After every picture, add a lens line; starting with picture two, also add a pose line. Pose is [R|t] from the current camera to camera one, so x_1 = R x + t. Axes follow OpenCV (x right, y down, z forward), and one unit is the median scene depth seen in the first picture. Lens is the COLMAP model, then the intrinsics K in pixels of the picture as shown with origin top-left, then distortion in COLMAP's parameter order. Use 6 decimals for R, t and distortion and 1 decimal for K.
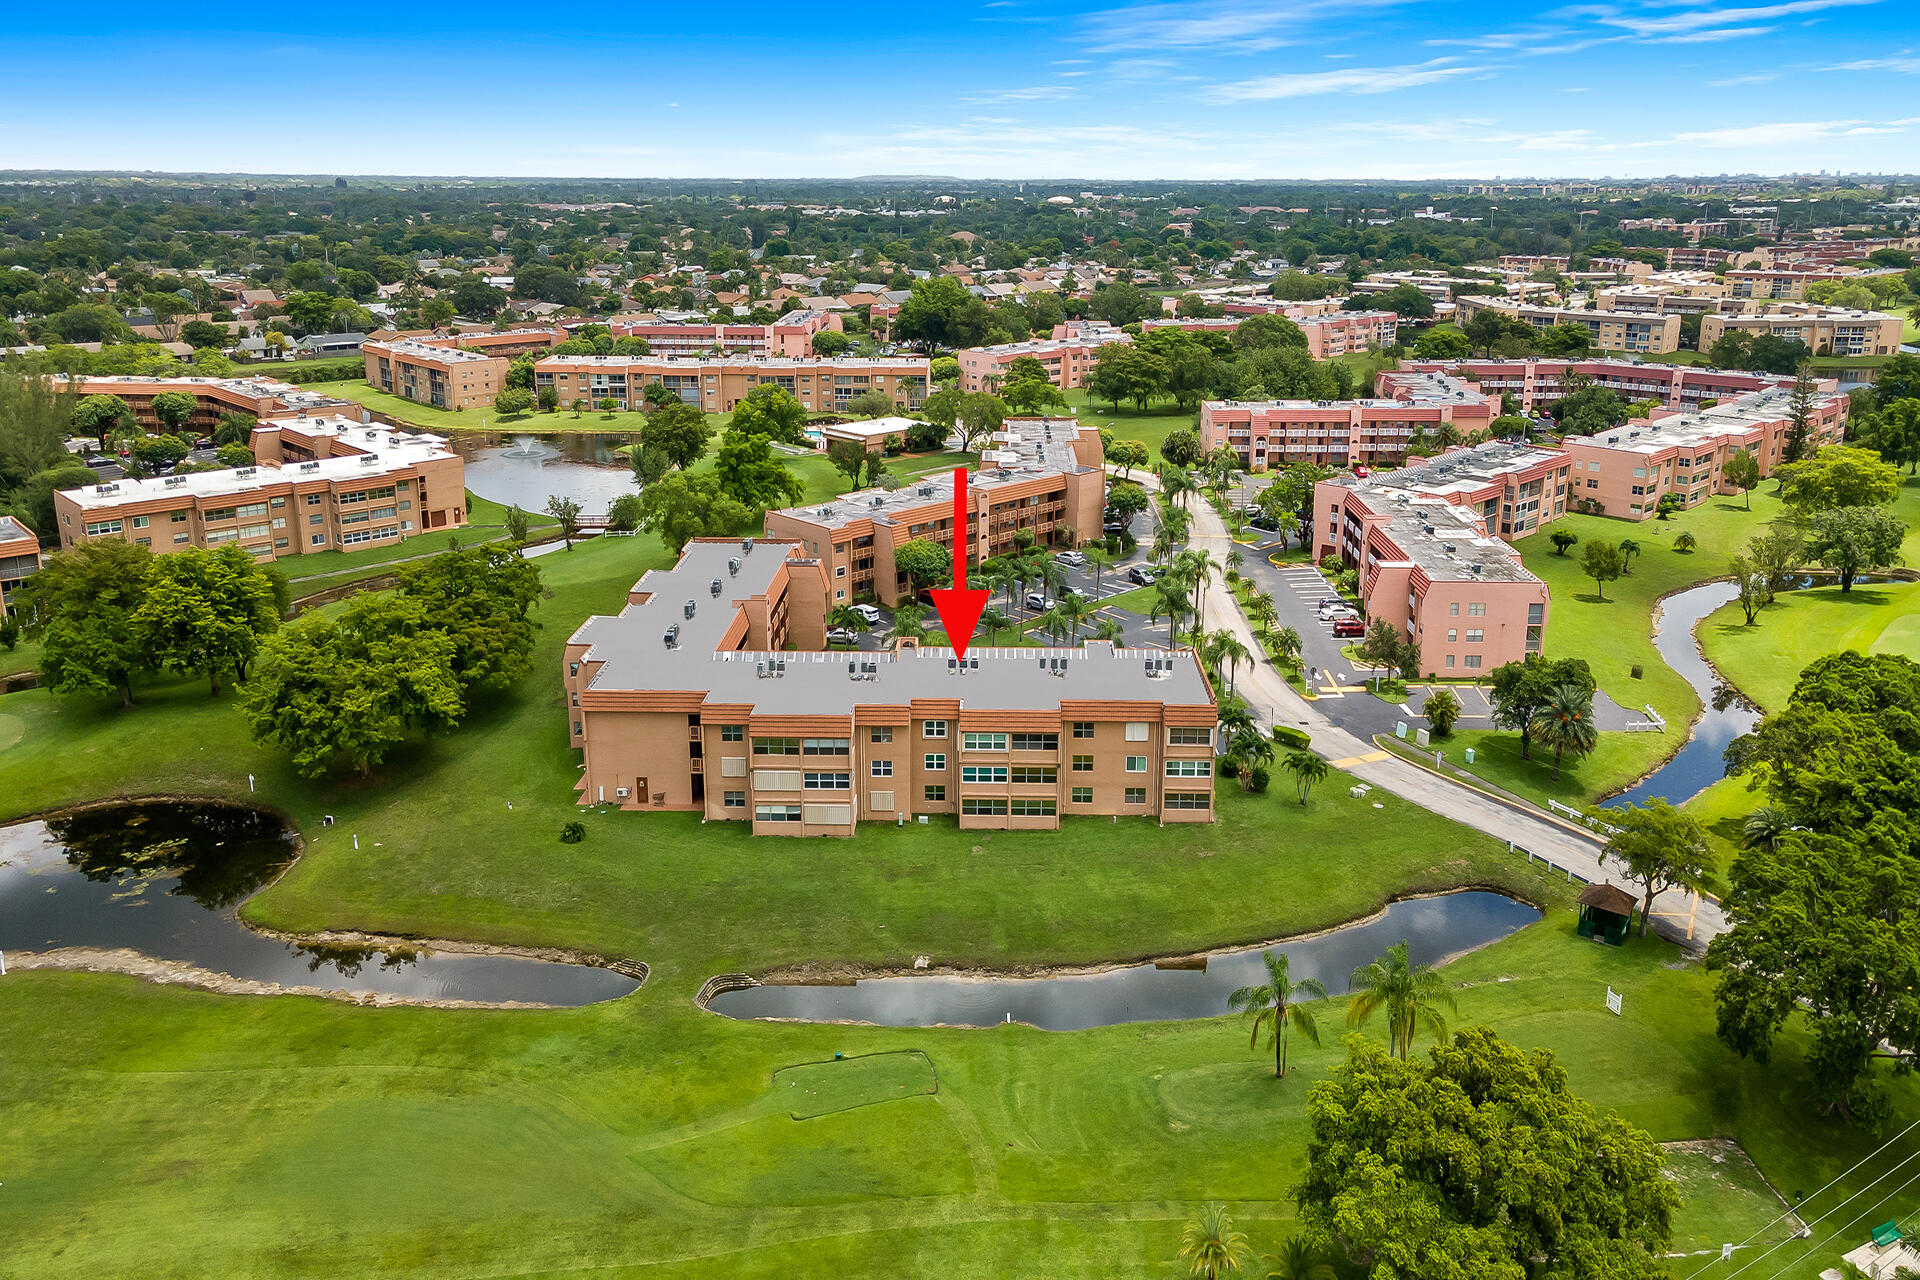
lens RADIAL K [[1359.8, 0, 963.5], [0, 1359.8, 630.8], [0, 0, 1]] dist [0.029133, 0.010162]
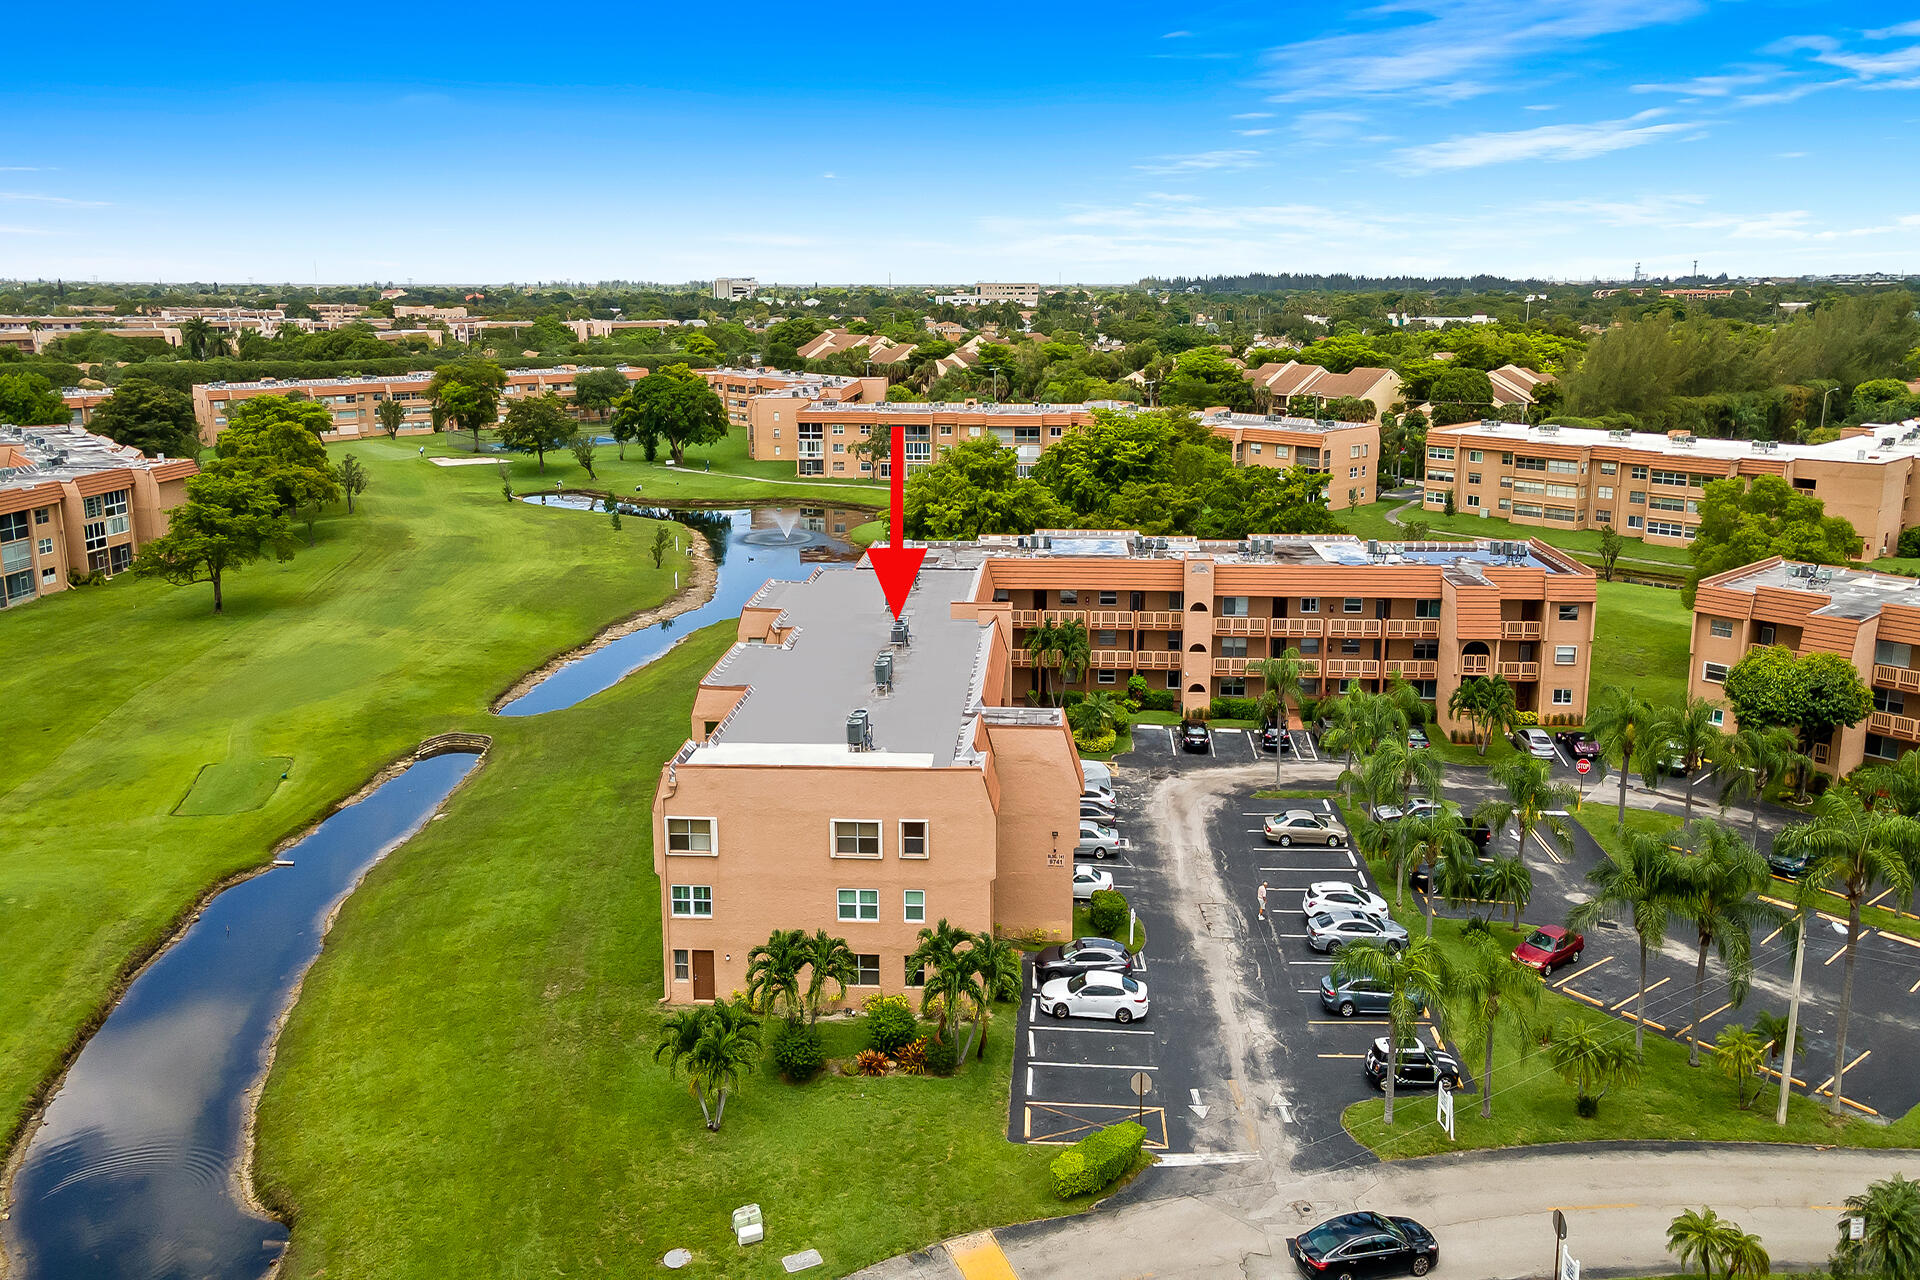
lens RADIAL K [[1359.8, 0, 952.2], [0, 1359.8, 639.6], [0, 0, 1]] dist [0.029133, 0.010162]
pose [[-0.038747, 0.251702, -0.967029, 0.365470], [-0.308484, 0.917472, 0.251164, -0.082537], [0.950440, 0.308045, 0.042097, 0.596795]]
